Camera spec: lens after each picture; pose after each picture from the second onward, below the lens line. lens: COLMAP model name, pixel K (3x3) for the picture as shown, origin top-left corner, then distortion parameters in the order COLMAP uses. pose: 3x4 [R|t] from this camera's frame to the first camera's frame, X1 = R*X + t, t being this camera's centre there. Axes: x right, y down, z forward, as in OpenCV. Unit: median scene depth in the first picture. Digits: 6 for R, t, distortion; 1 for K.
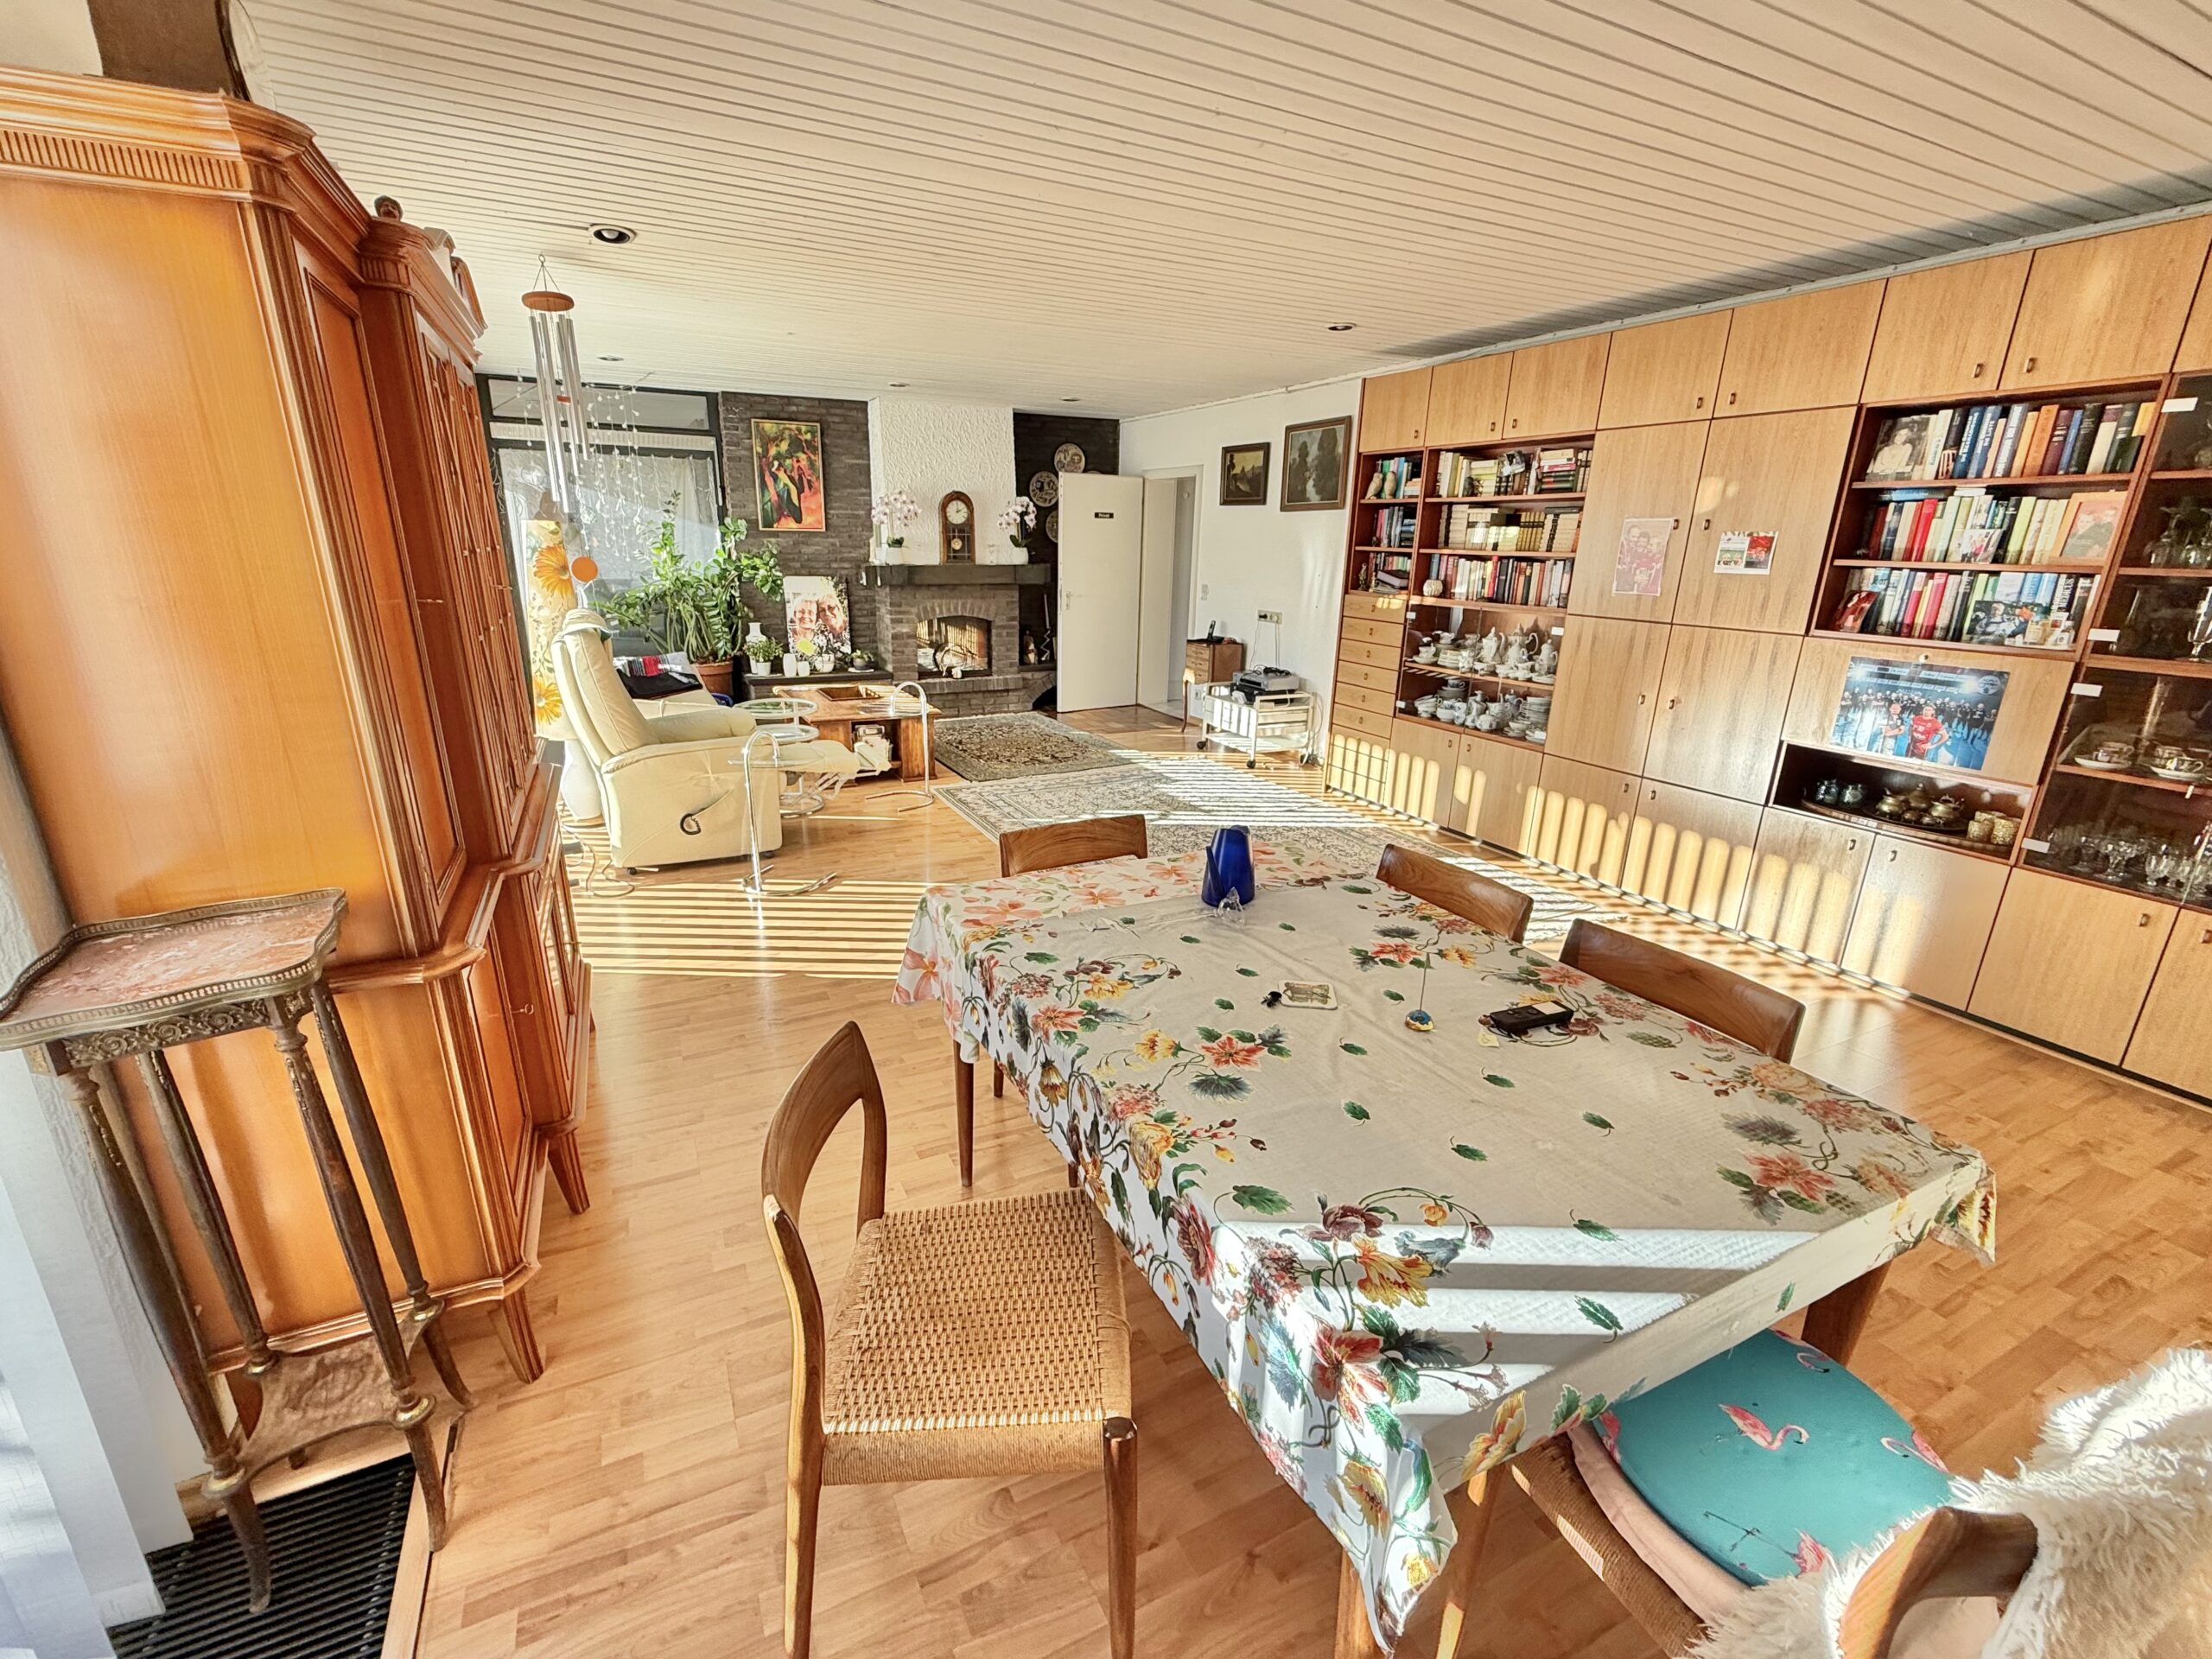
lens RADIAL K [[948.7, 0, 1104.3], [0, 948.7, 829.3], [0, 0, 1]] dist [0.002399, -0.000209]
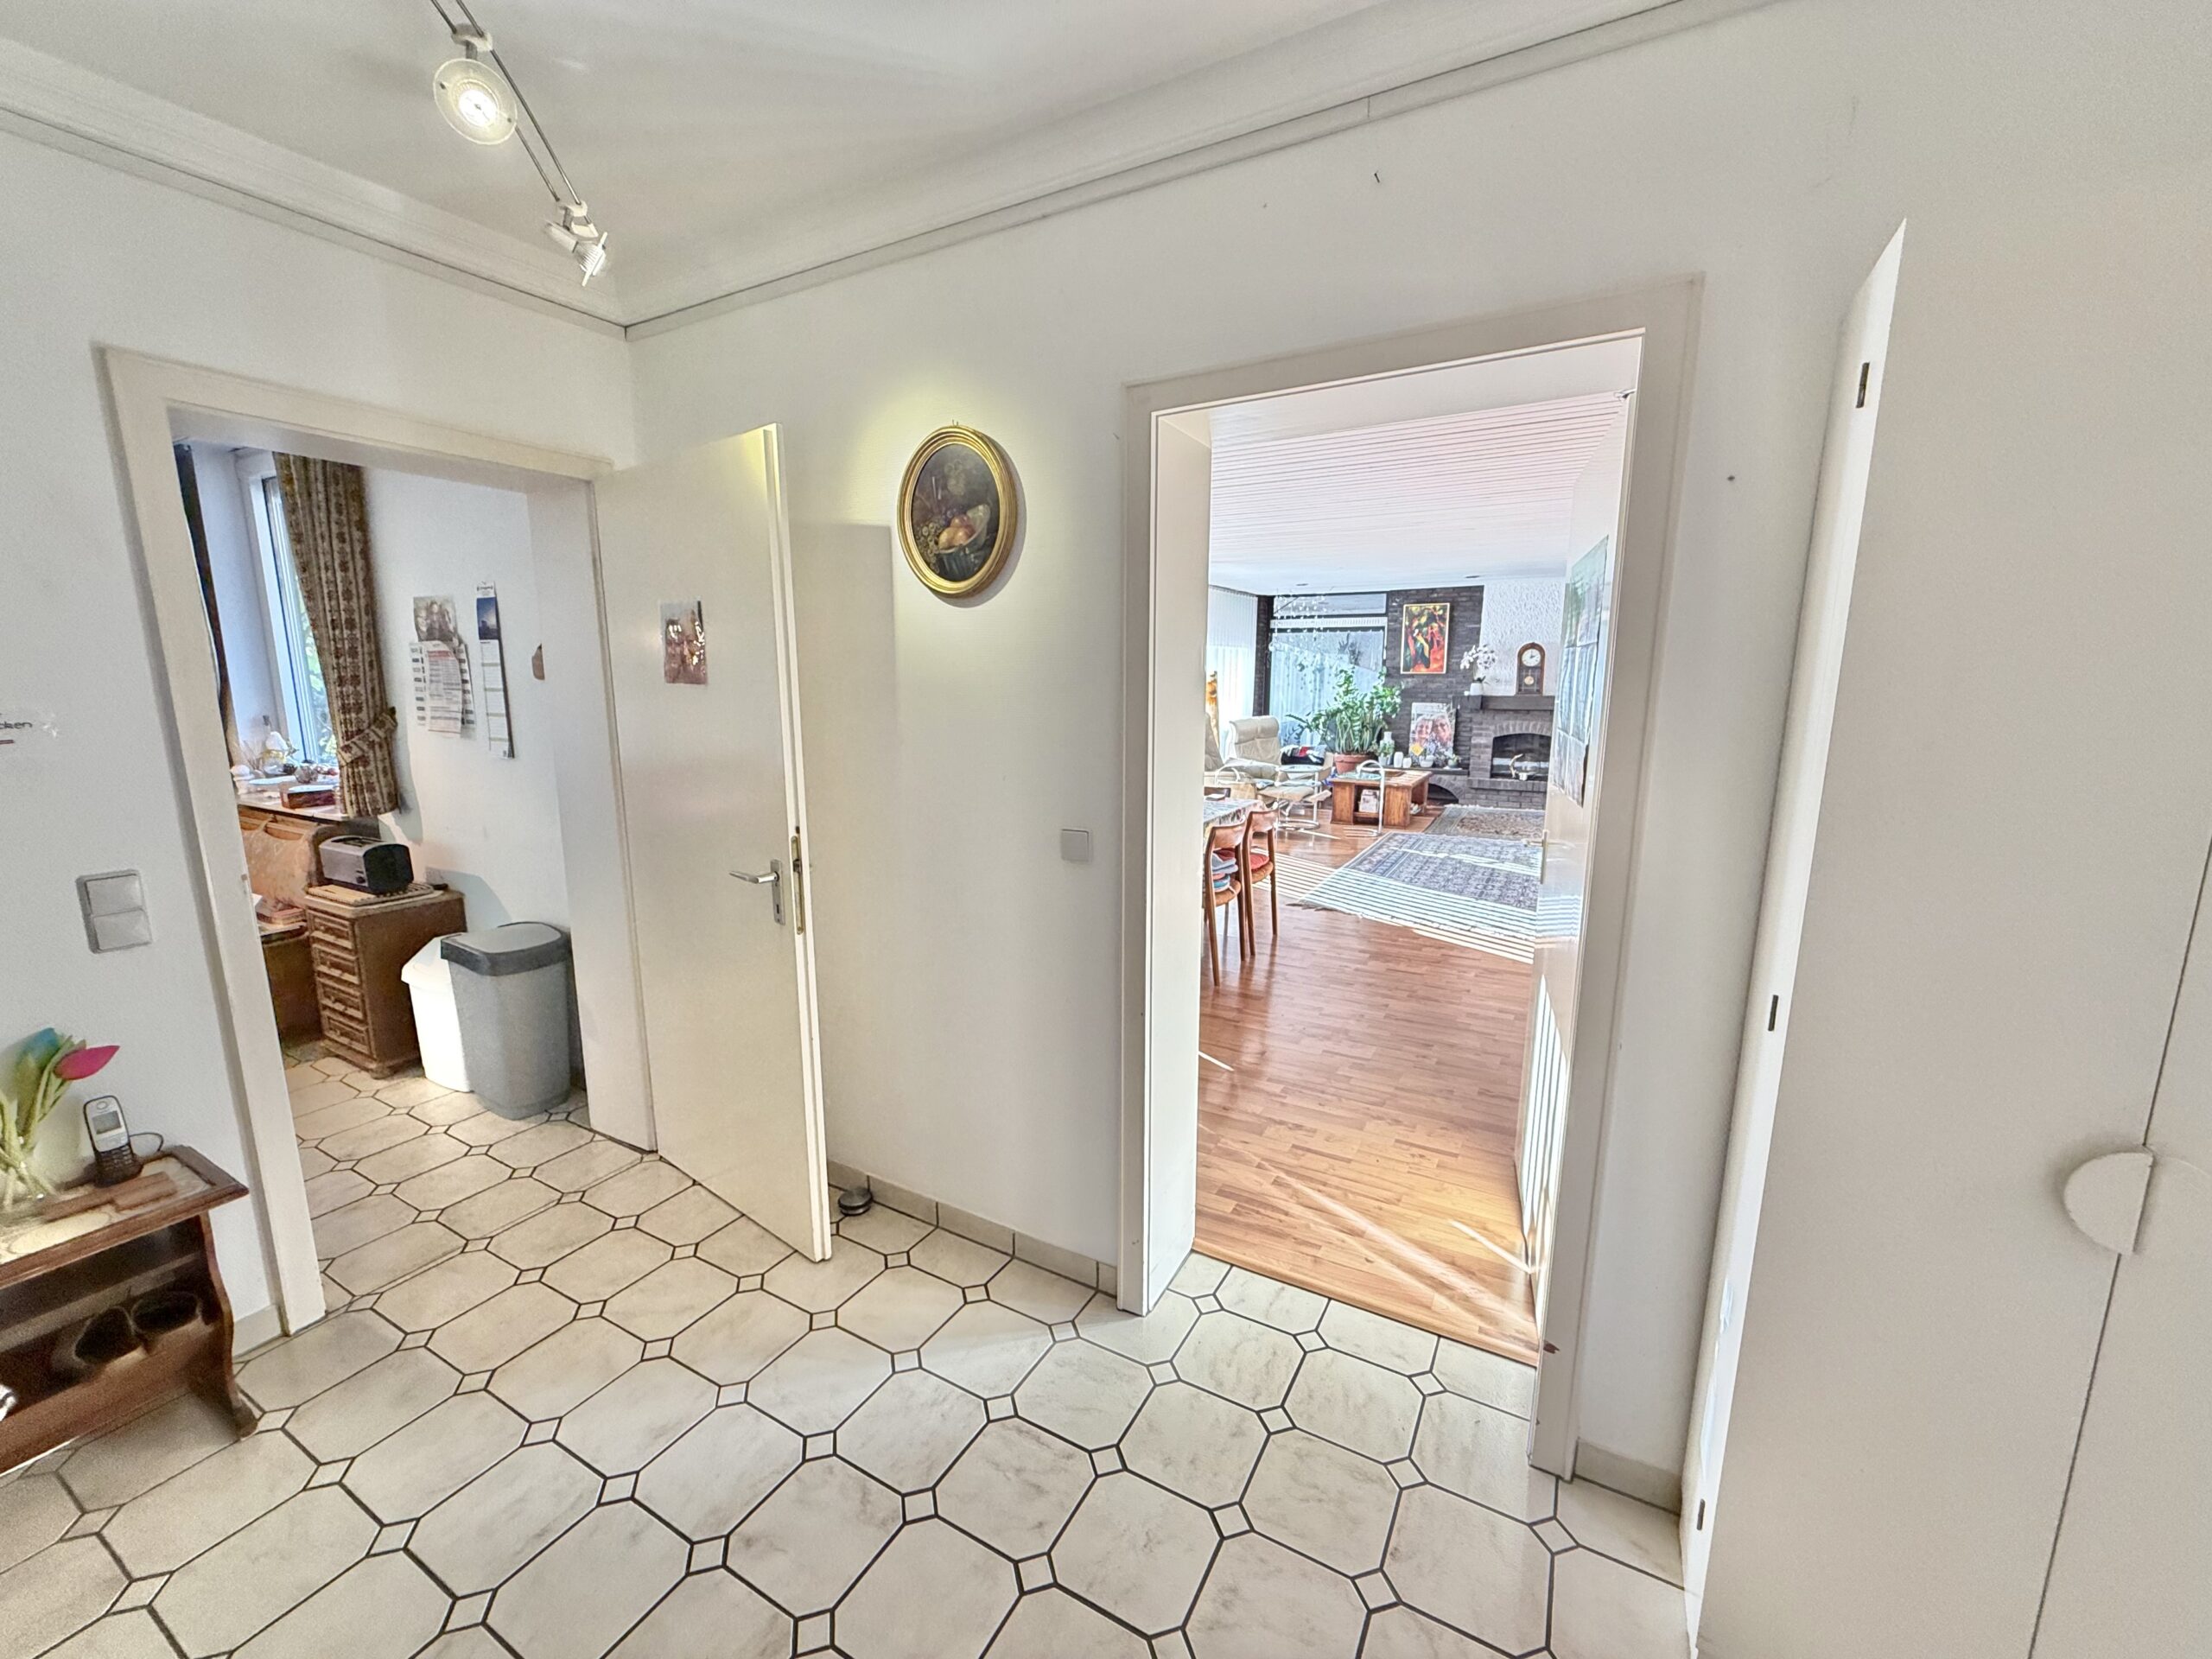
lens RADIAL K [[885.2, 0, 1093.3], [0, 885.2, 830.7], [0, 0, 1]] dist [-0.002213, 0.001201]
pose [[0.560708, 0.126512, -0.818291, 0.564166], [-0.233099, 0.972408, -0.009385, 0.062781], [0.794525, 0.196006, 0.574727, -0.170936]]
